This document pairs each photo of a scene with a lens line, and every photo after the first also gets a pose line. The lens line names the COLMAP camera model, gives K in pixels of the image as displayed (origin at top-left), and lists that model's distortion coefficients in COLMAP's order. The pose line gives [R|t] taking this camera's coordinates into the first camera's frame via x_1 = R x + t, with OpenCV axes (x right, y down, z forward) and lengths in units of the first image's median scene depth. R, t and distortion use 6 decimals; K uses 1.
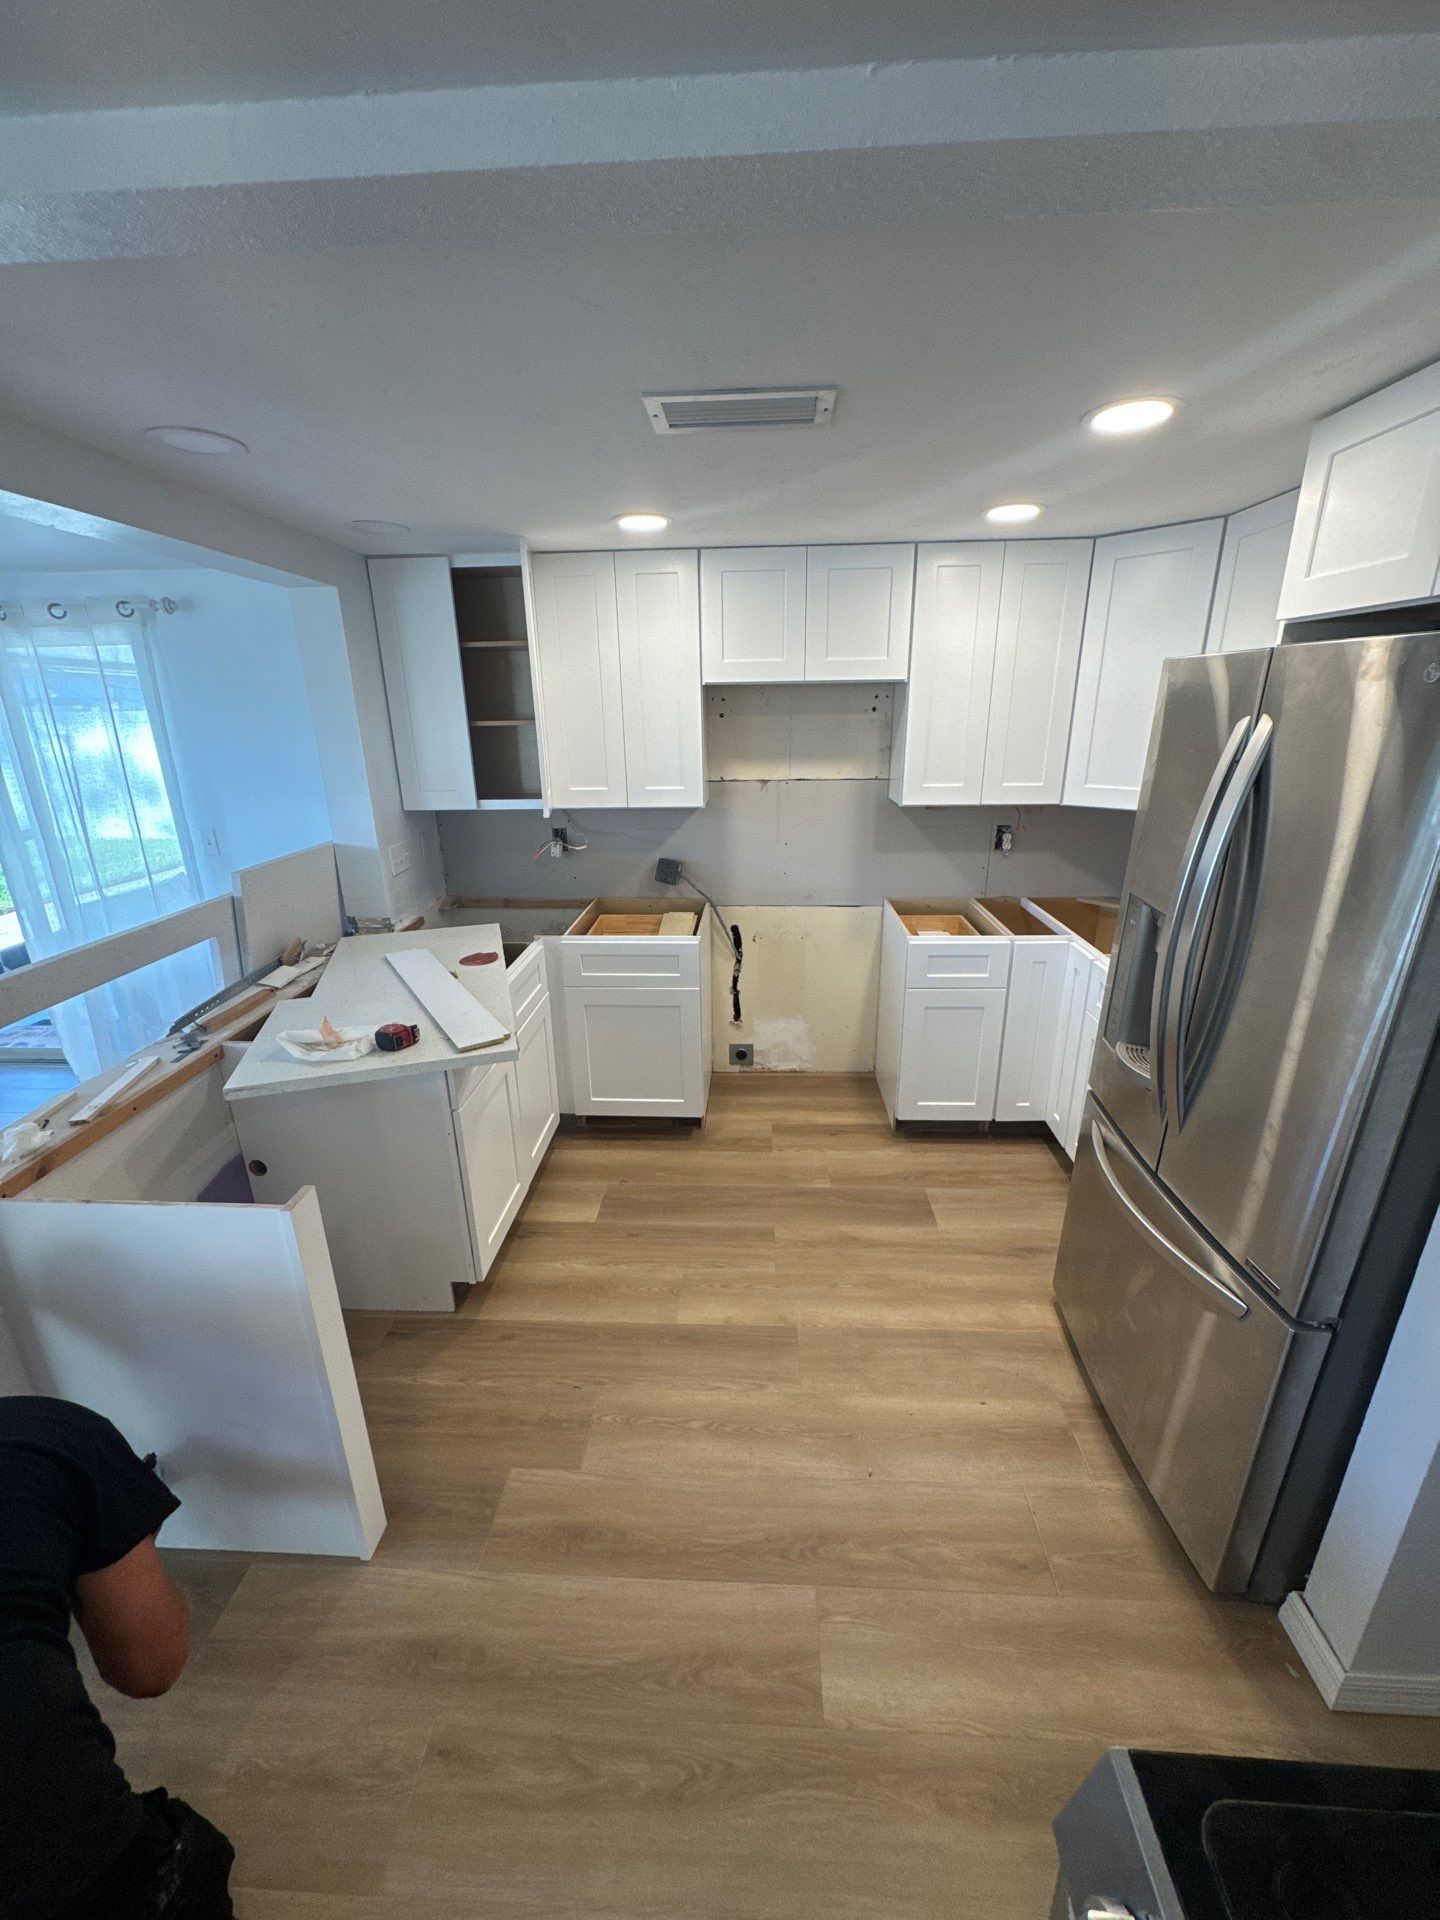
lens RADIAL K [[759.9, 0, 720.0], [0, 759.9, 960.0], [0, 0, 1]] dist [0.000865, 0.000061]
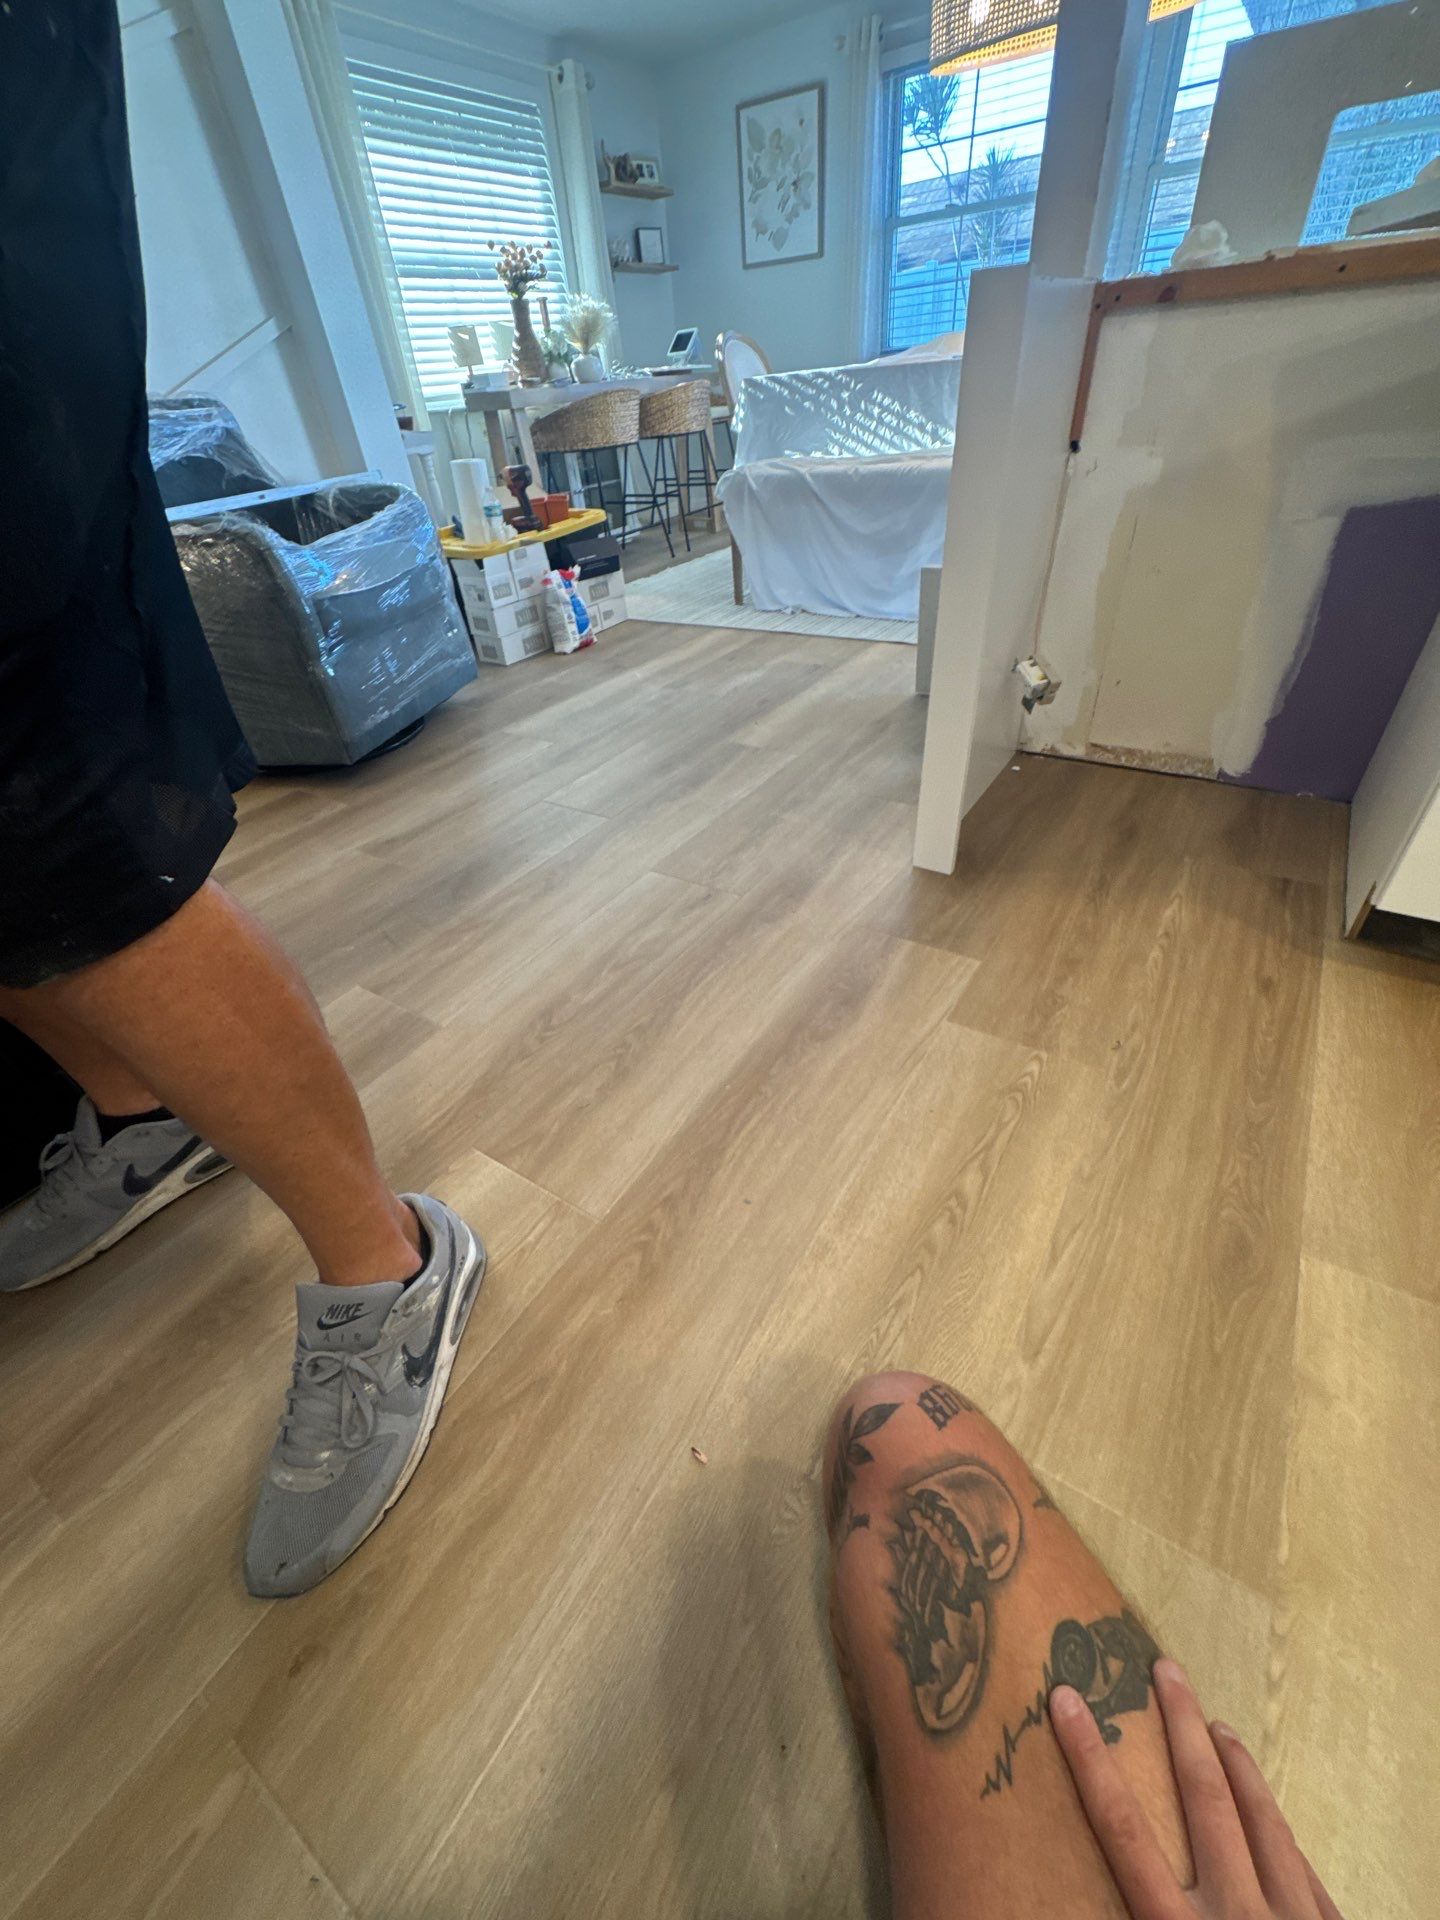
lens RADIAL K [[761.9, 0, 720.0], [0, 761.9, 960.0], [0, 0, 1]] dist [-0.001401, -0.000323]
pose [[-0.501160, 0.569009, -0.651972, 0.243779], [-0.194259, 0.660212, 0.725523, 0.172090], [0.843269, 0.490255, -0.220336, 0.778523]]
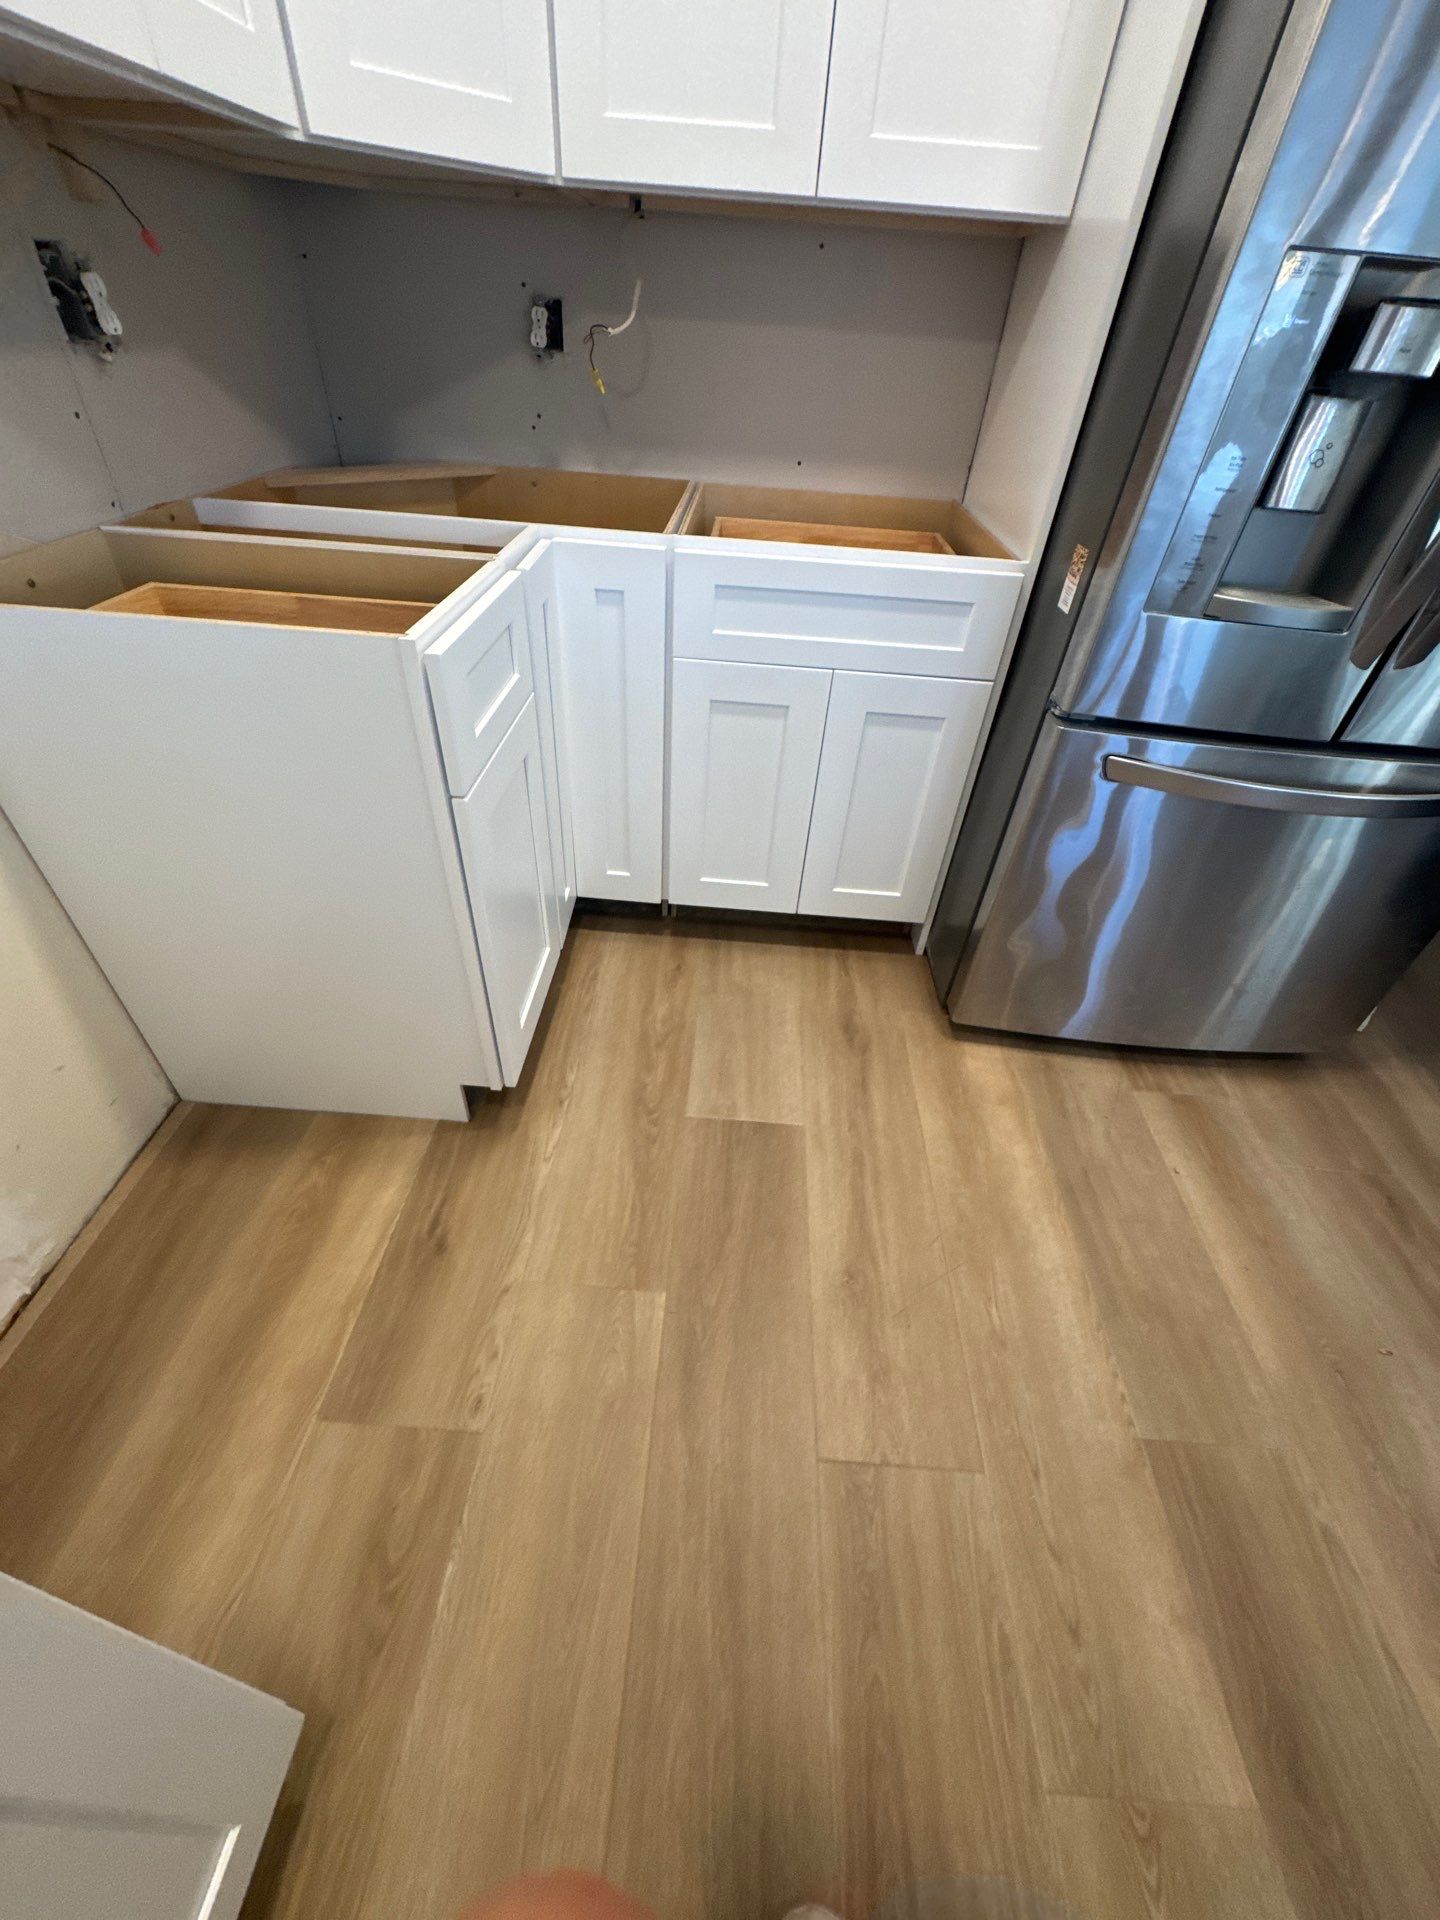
lens RADIAL K [[759.9, 0, 720.0], [0, 759.9, 960.0], [0, 0, 1]] dist [0.000865, 0.000061]
pose [[0.001810, -0.635720, 0.771918, -0.079986], [0.258355, 0.746009, 0.613777, -0.116206], [-0.966048, 0.198318, 0.165592, 1.115369]]
